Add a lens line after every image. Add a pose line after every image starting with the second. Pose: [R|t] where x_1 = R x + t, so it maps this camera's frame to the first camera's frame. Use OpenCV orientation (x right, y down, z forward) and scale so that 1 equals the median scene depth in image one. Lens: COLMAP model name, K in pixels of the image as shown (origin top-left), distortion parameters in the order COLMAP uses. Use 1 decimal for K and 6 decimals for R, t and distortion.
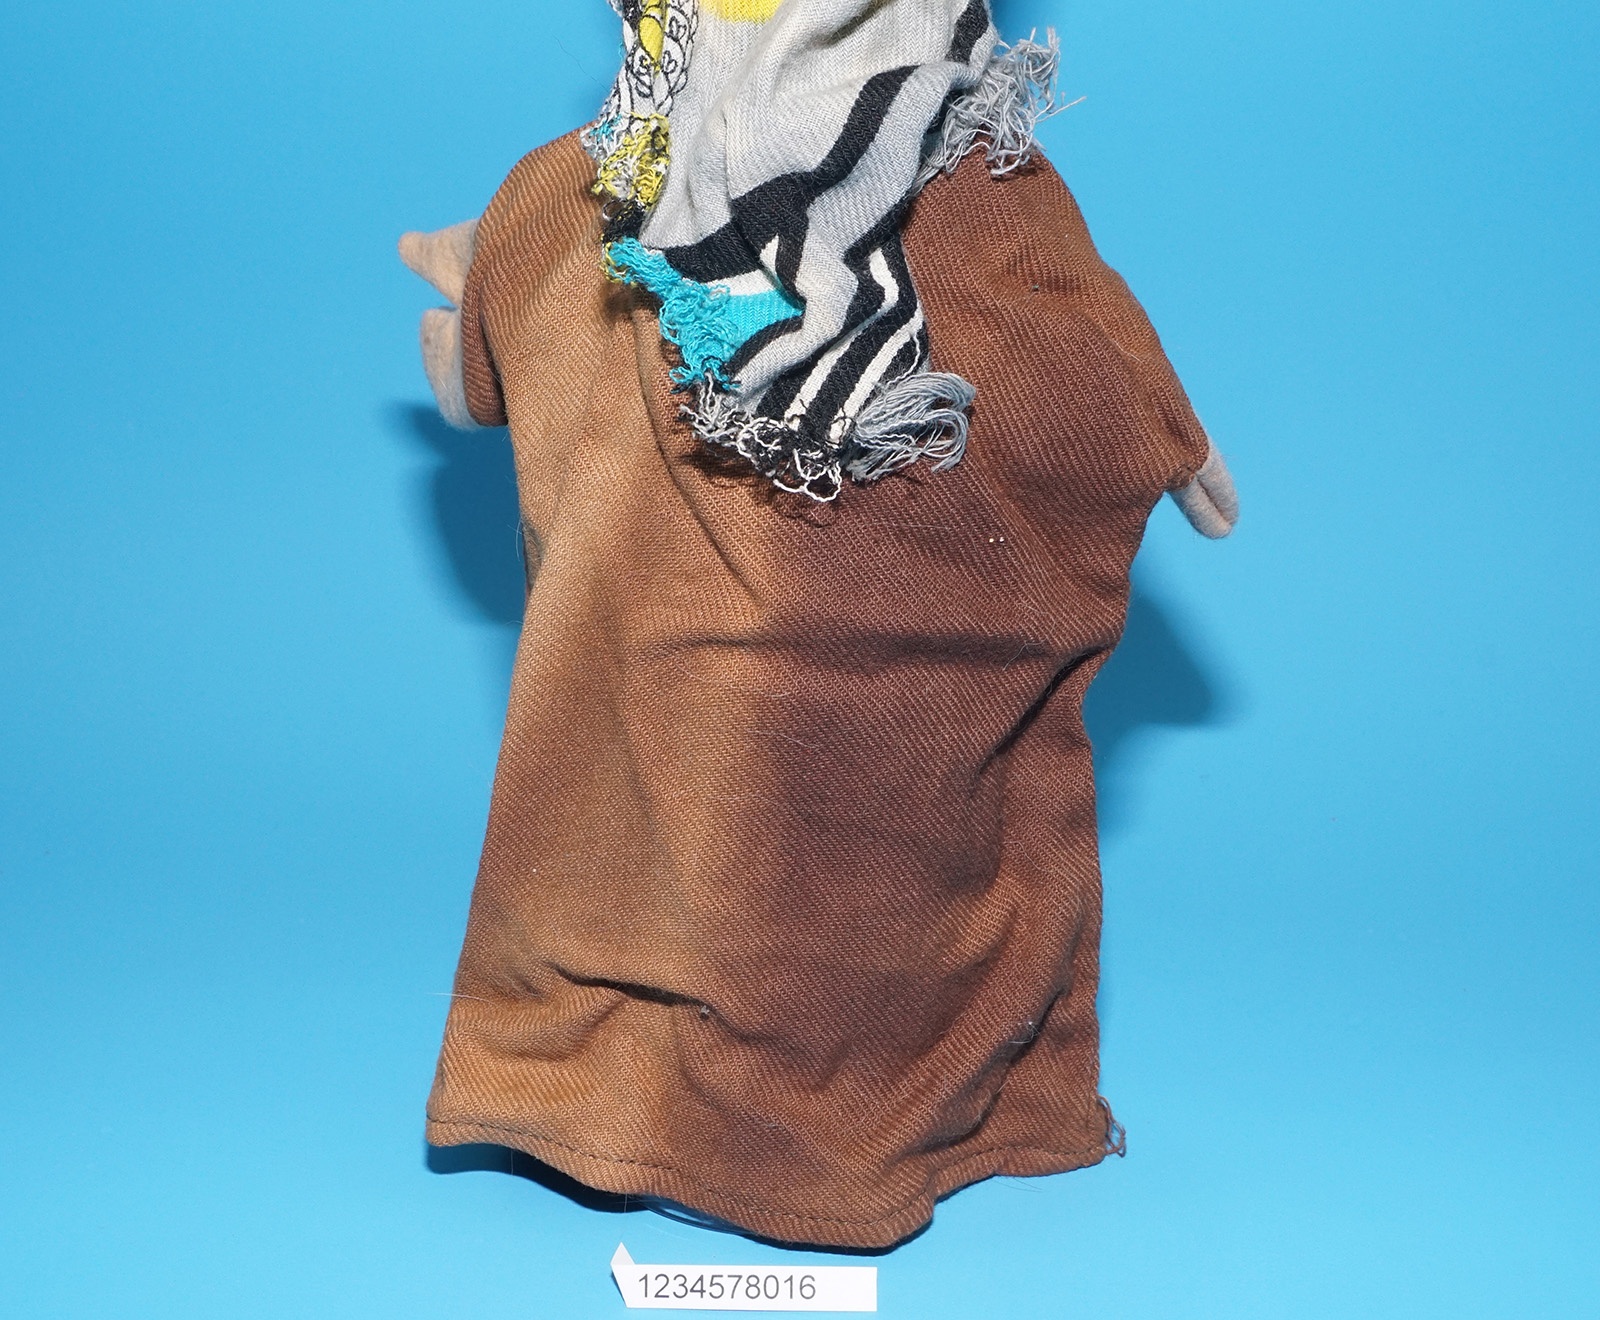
lens RADIAL K [[2631.9, 0, 767.3], [0, 2631.9, 659.7], [0, 0, 1]] dist [-0.010492, -0.005759]
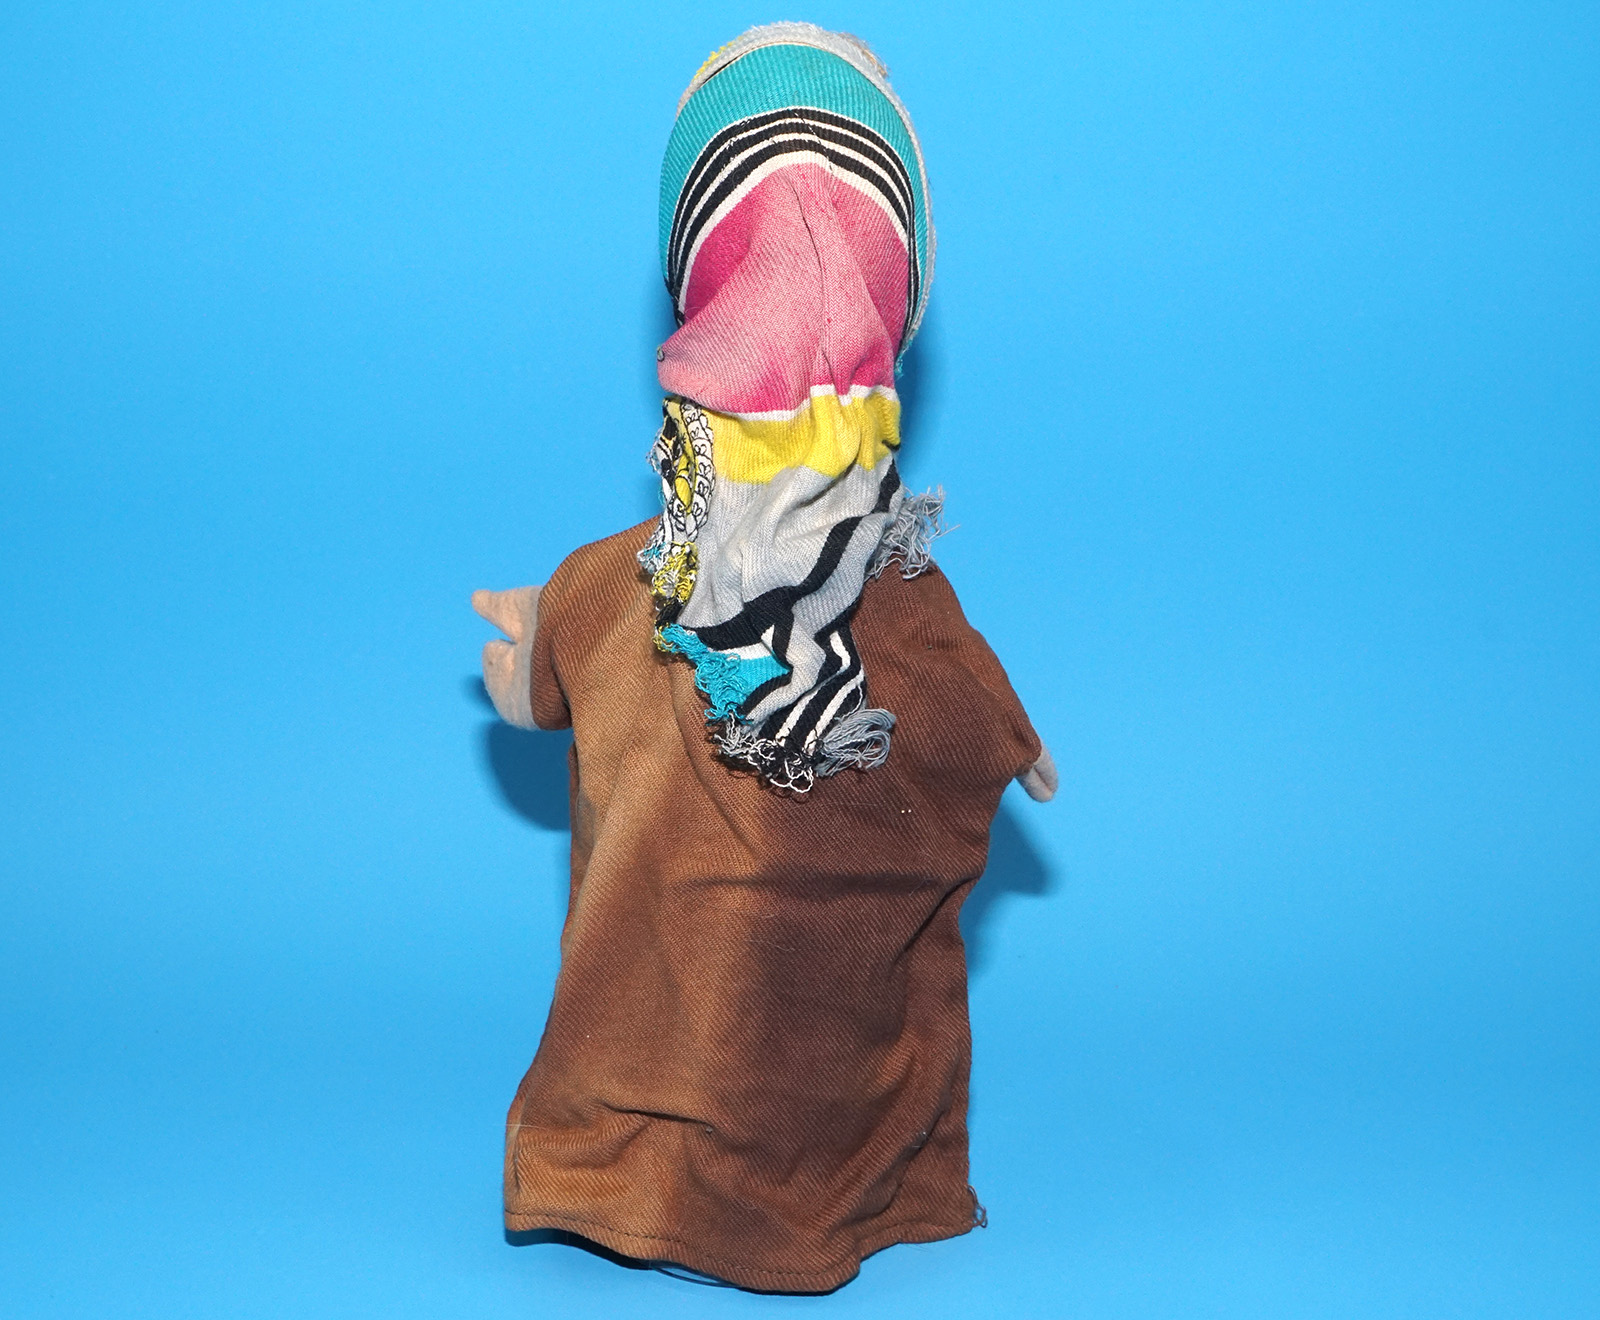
lens RADIAL K [[2631.9, 0, 767.3], [0, 2631.9, 659.7], [0, 0, 1]] dist [-0.010492, -0.005759]
pose [[0.995495, -0.008497, 0.094429, -0.134379], [0.014250, 0.998072, -0.060415, -0.041554], [-0.093734, 0.061488, 0.993697, -0.505780]]
